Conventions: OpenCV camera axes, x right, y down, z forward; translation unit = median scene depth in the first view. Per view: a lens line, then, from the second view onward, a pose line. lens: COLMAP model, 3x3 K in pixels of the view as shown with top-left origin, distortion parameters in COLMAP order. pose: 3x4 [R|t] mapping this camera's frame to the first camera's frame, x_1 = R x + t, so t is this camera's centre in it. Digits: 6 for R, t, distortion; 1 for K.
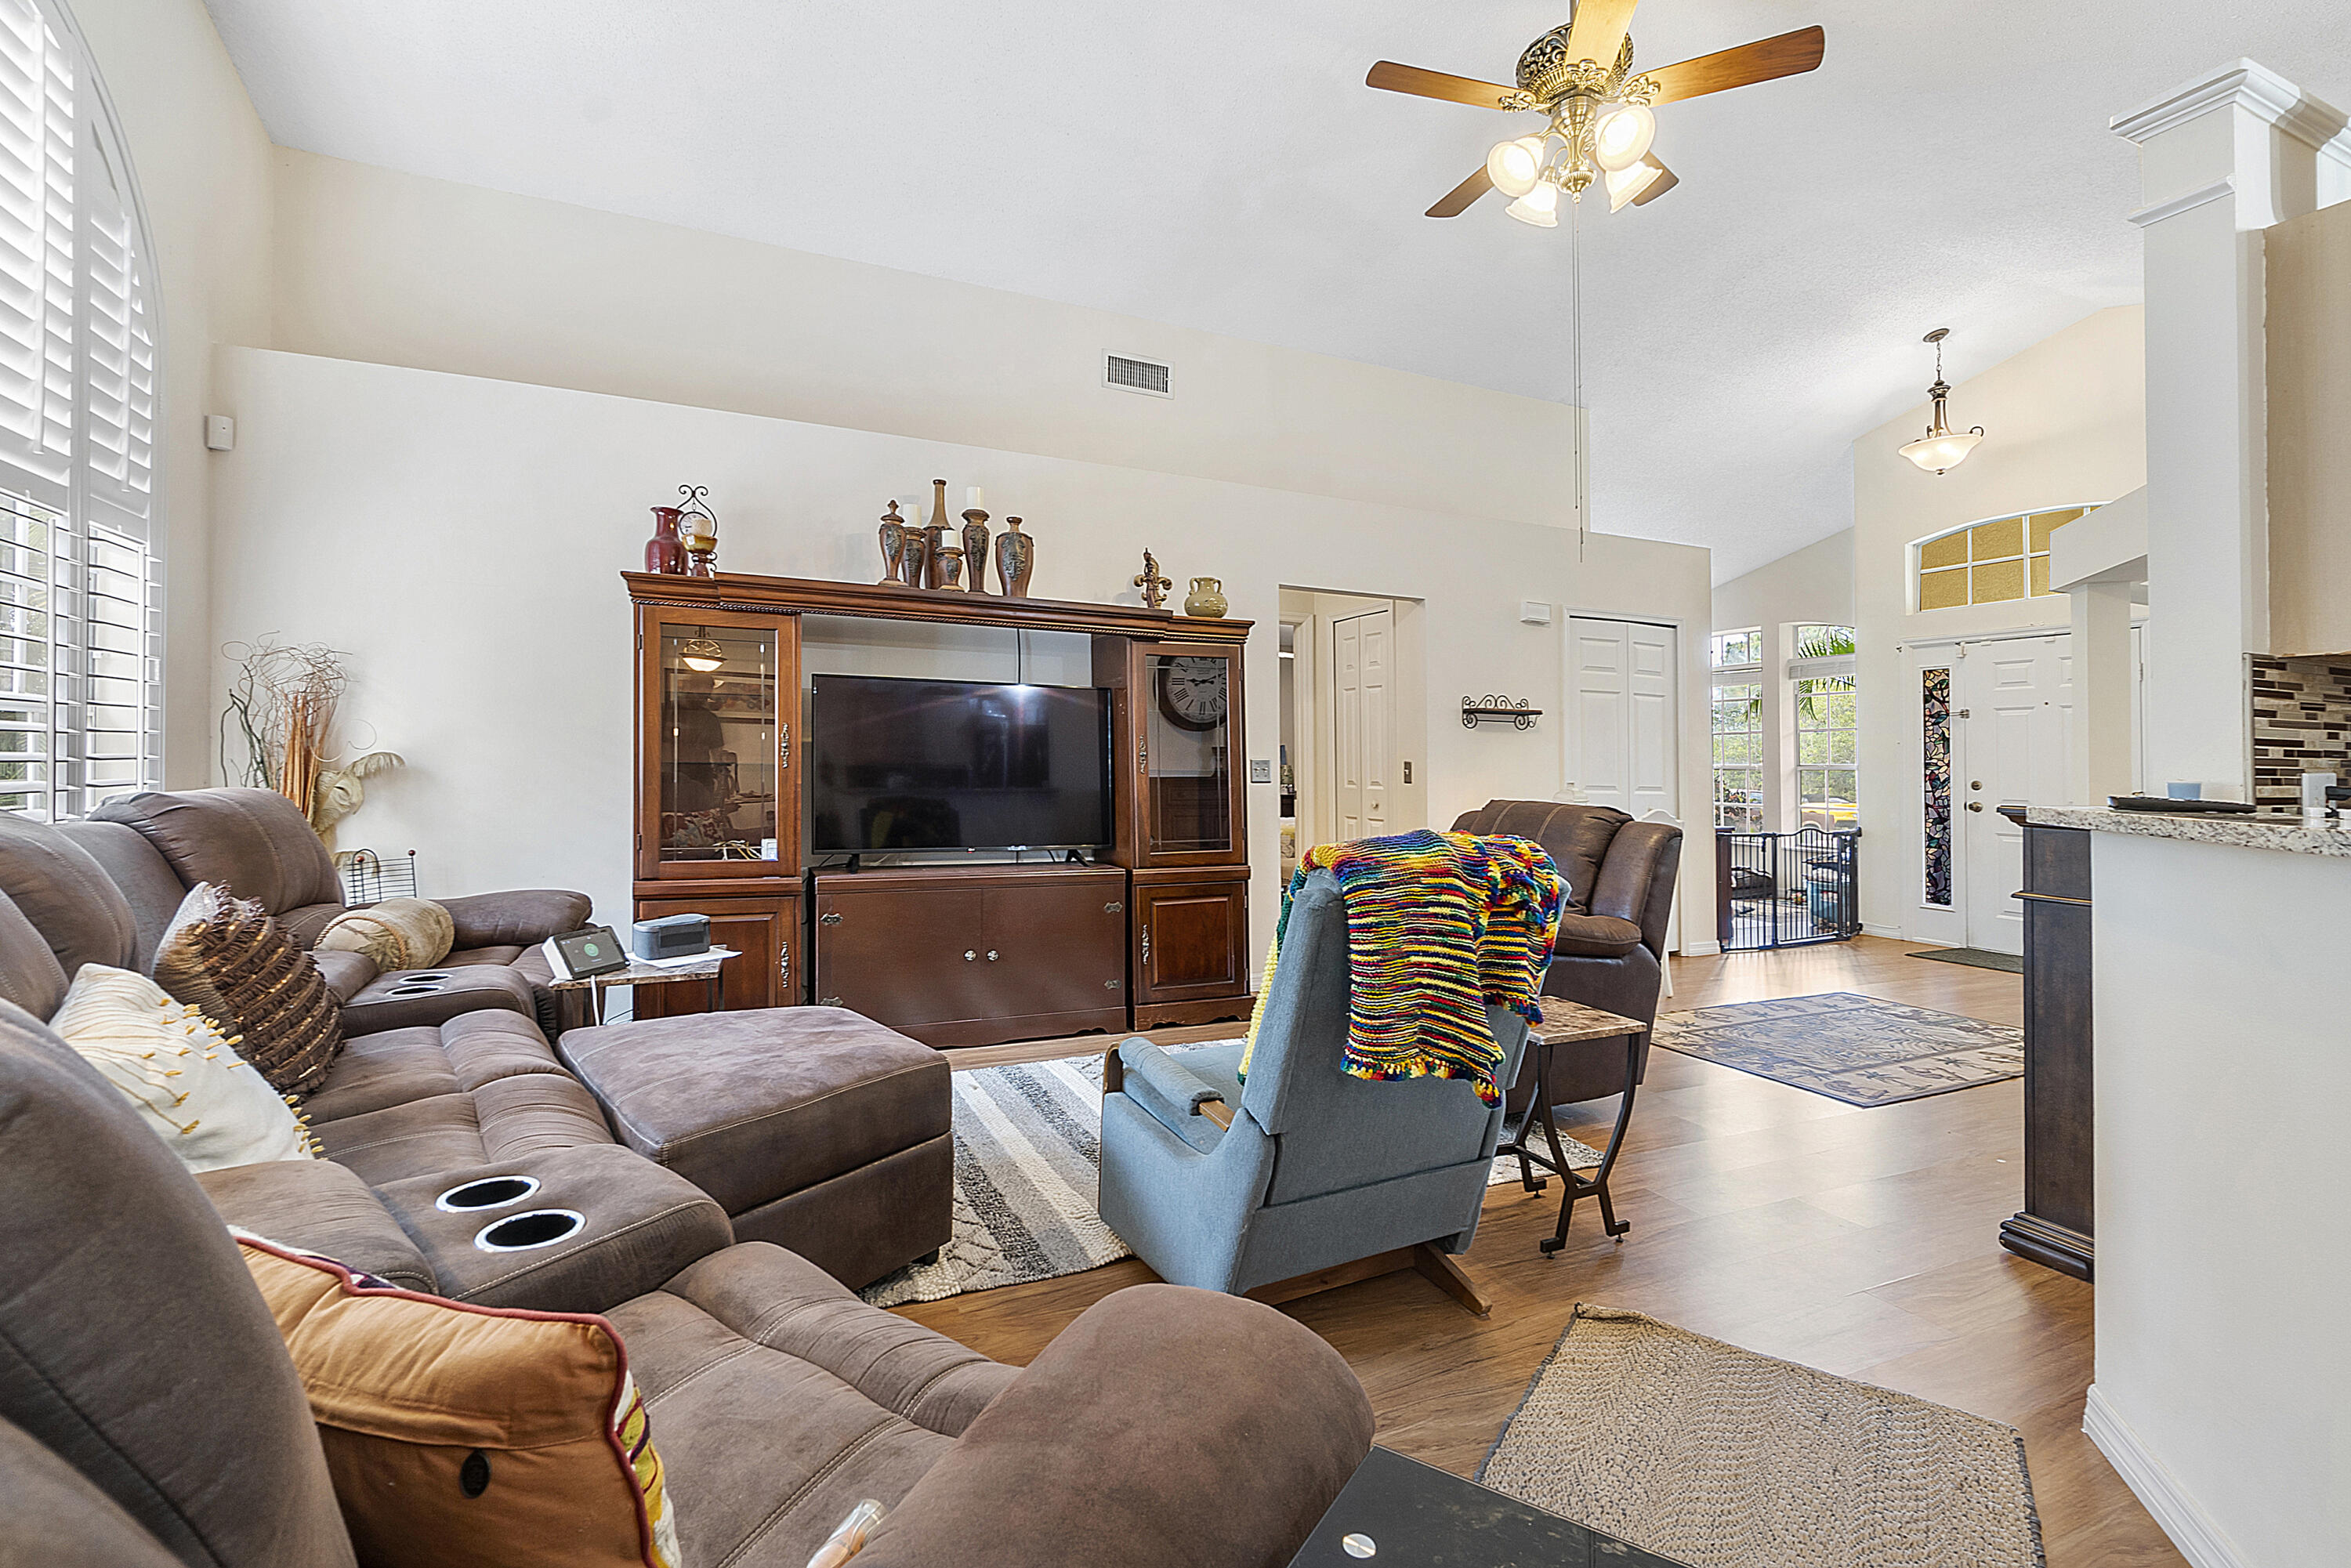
lens RADIAL K [[1039.5, 0, 1176.5], [0, 1039.5, 776.0], [0, 0, 1]] dist [-0.004772, -0.000130]
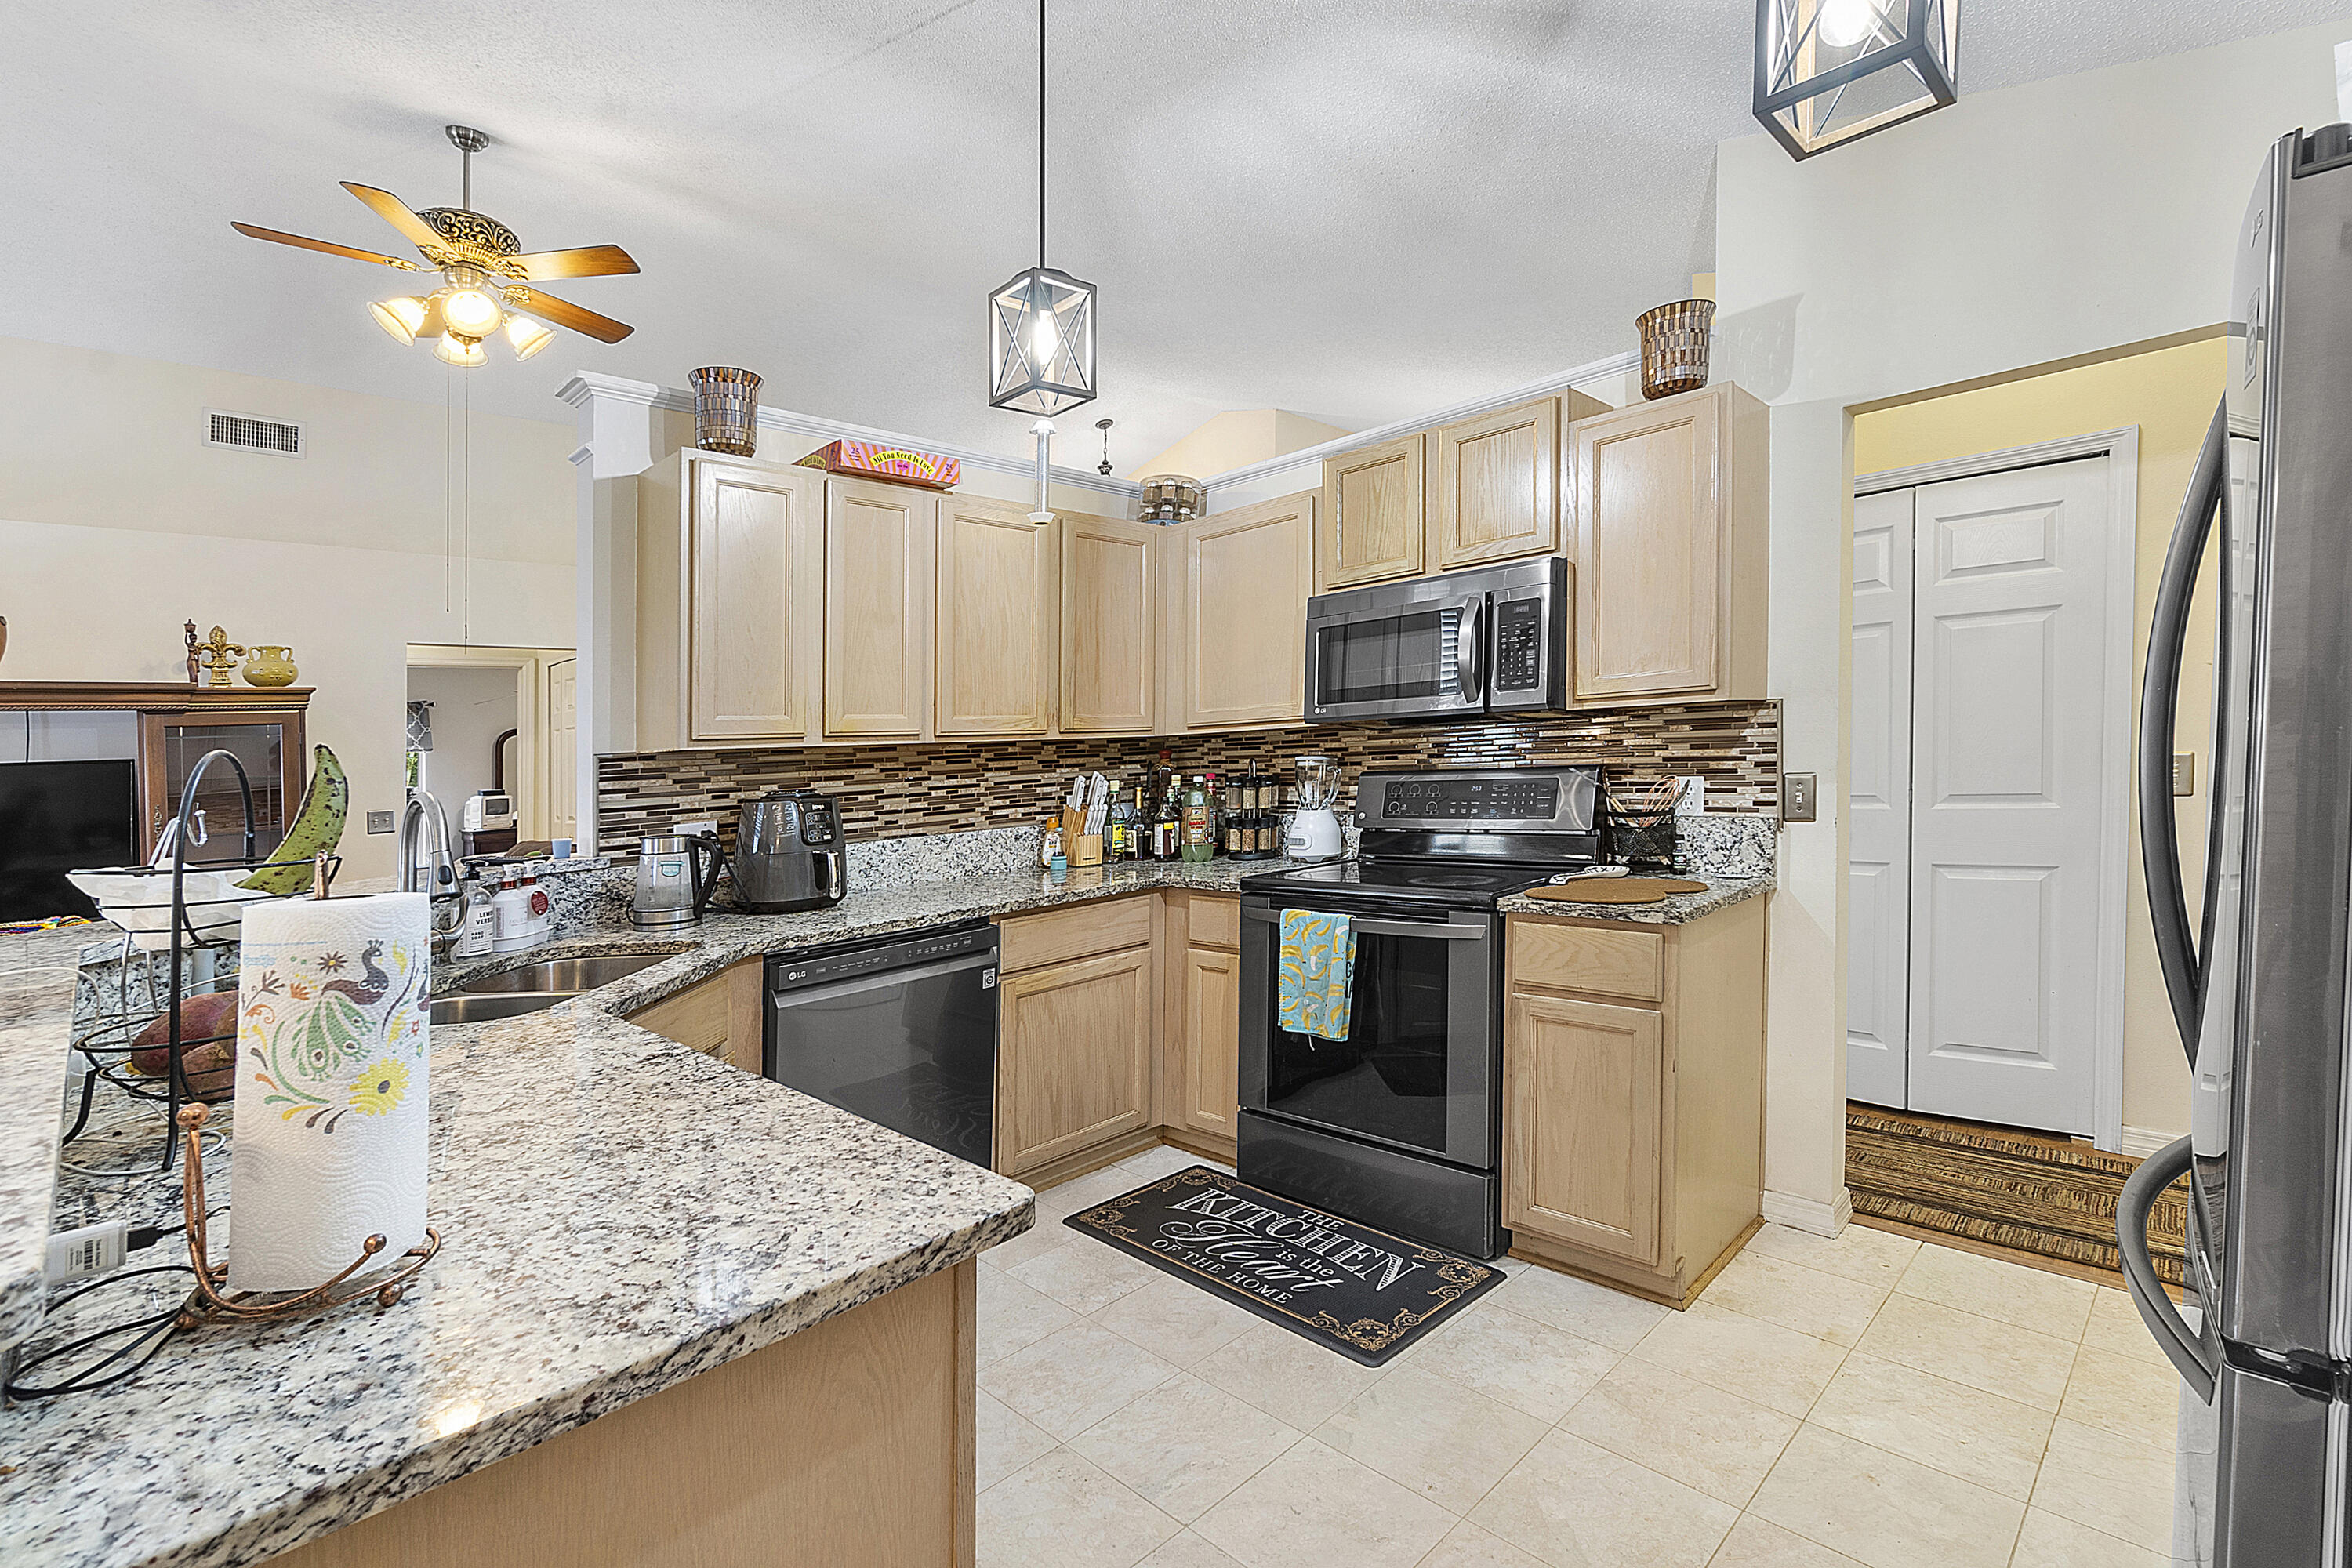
lens RADIAL K [[1040.0, 0, 1175.7], [0, 1040.0, 775.6], [0, 0, 1]] dist [-0.004772, -0.000130]
pose [[0.932409, -0.061548, 0.356124, 0.537021], [0.059341, 0.998091, 0.017130, -0.025515], [-0.356499, 0.005161, 0.934282, -0.326418]]
